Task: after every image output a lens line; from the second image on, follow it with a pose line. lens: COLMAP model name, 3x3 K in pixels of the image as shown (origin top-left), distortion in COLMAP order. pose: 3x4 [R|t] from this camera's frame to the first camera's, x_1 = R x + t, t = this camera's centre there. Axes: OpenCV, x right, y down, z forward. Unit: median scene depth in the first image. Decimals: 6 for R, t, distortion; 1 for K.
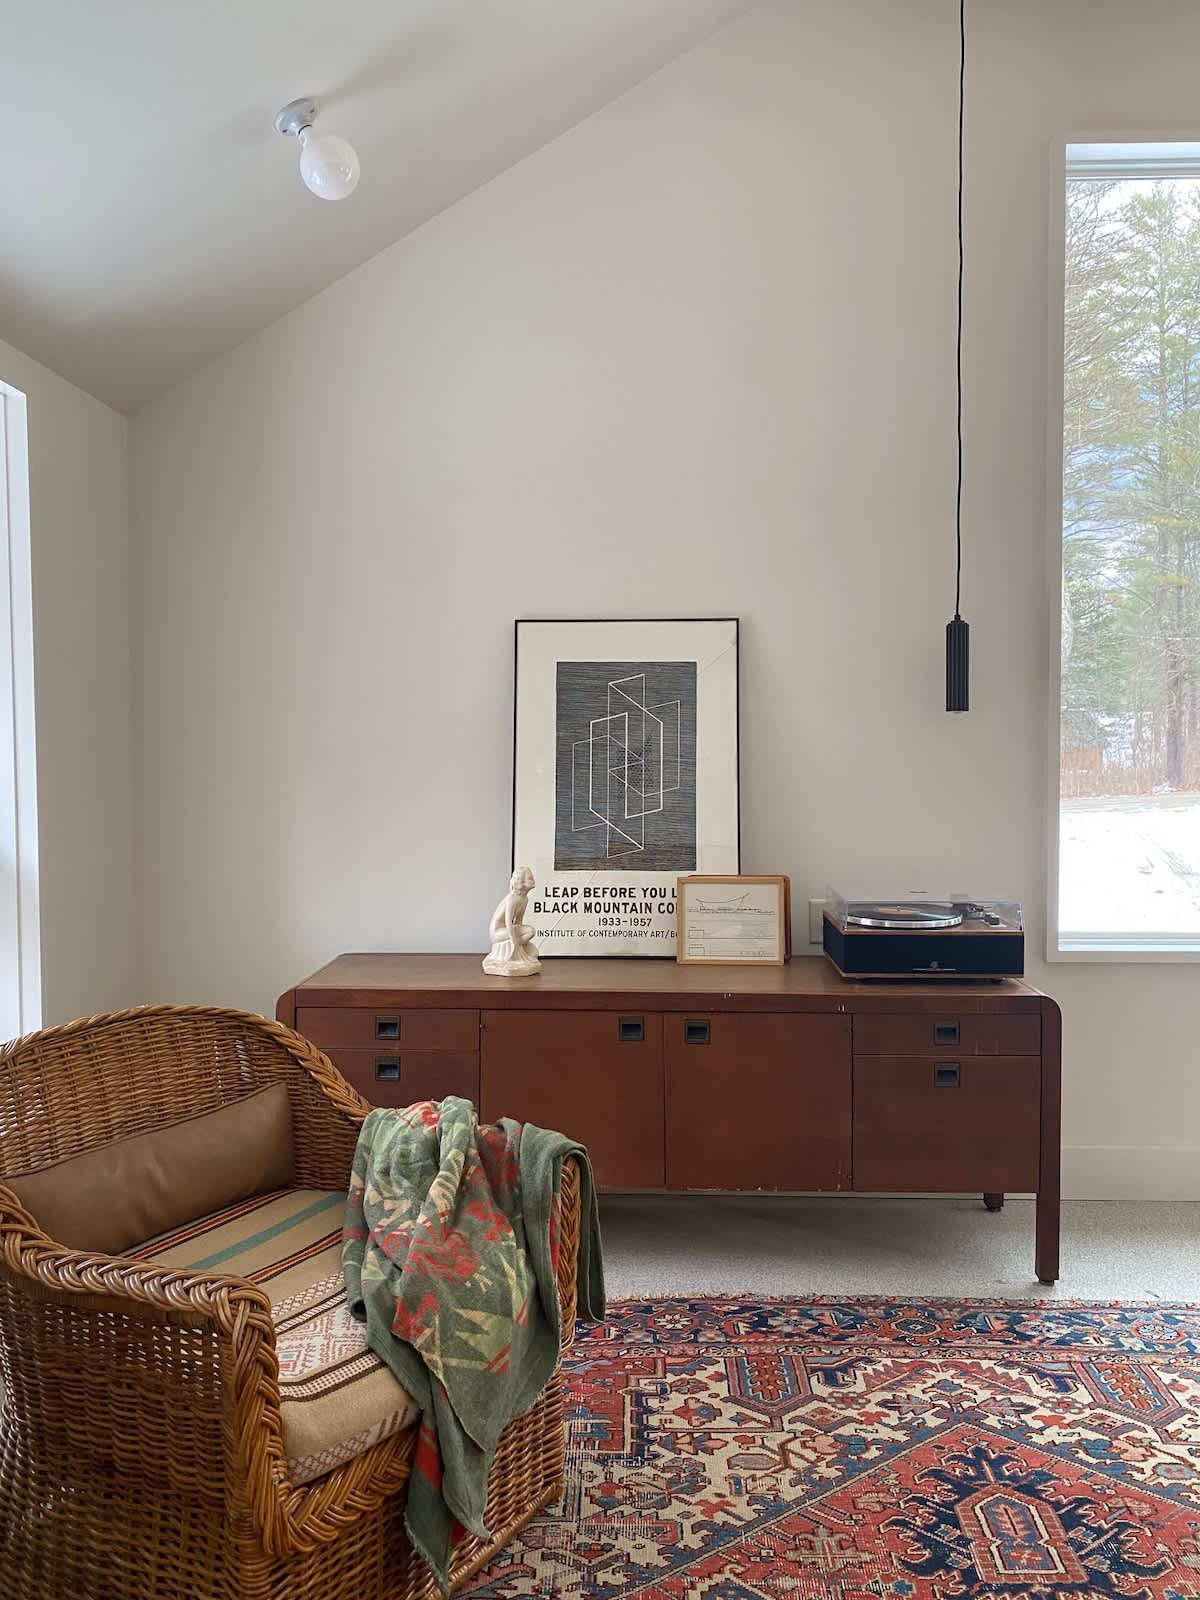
lens RADIAL K [[1228.3, 0, 600.0], [0, 1228.3, 800.0], [0, 0, 1]] dist [0.014804, -0.002824]
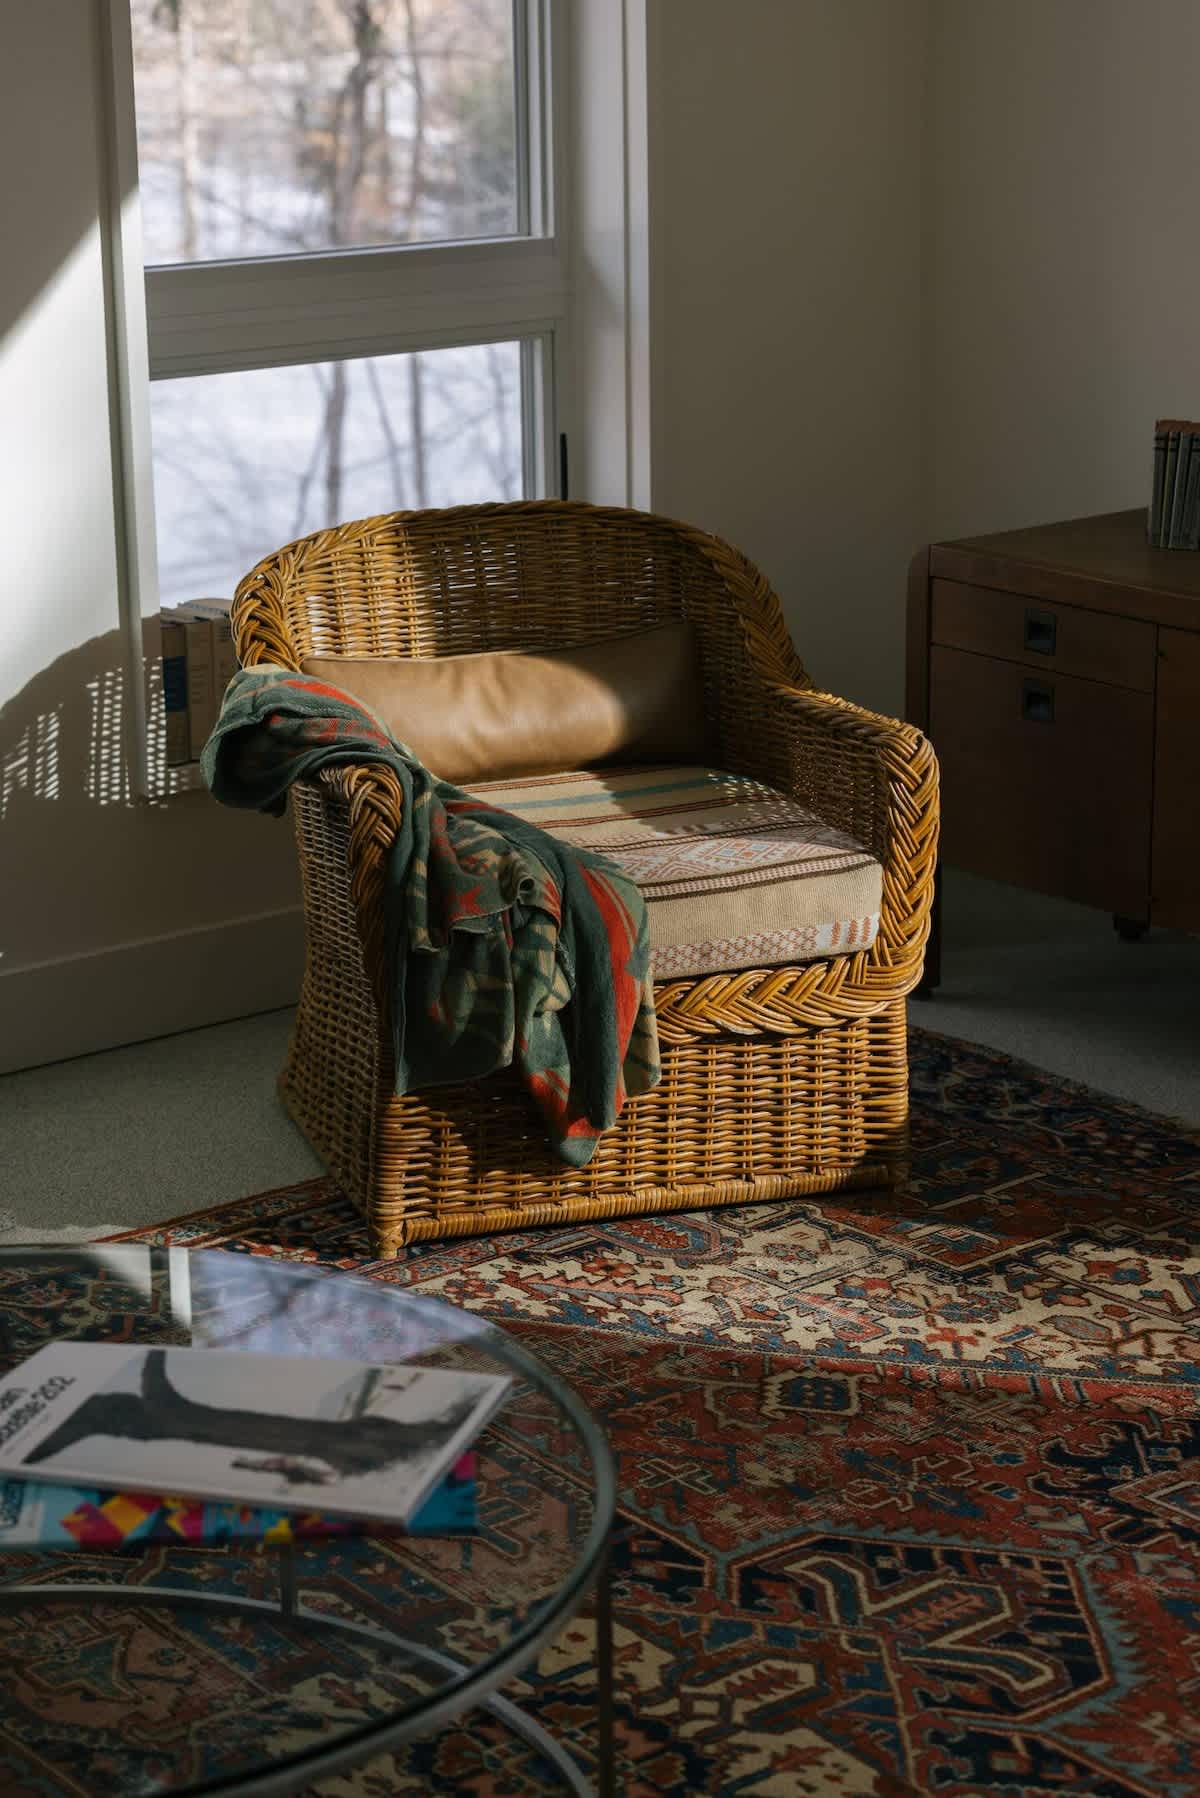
lens RADIAL K [[3681.5, 0, 600.0], [0, 3681.5, 899.0], [0, 0, 1]] dist [0.003093, -0.061614]
pose [[0.655683, 0.196971, -0.728891, 1.398449], [-0.014189, 0.968416, 0.248935, -0.177386], [0.754903, -0.152880, 0.637769, -0.428491]]
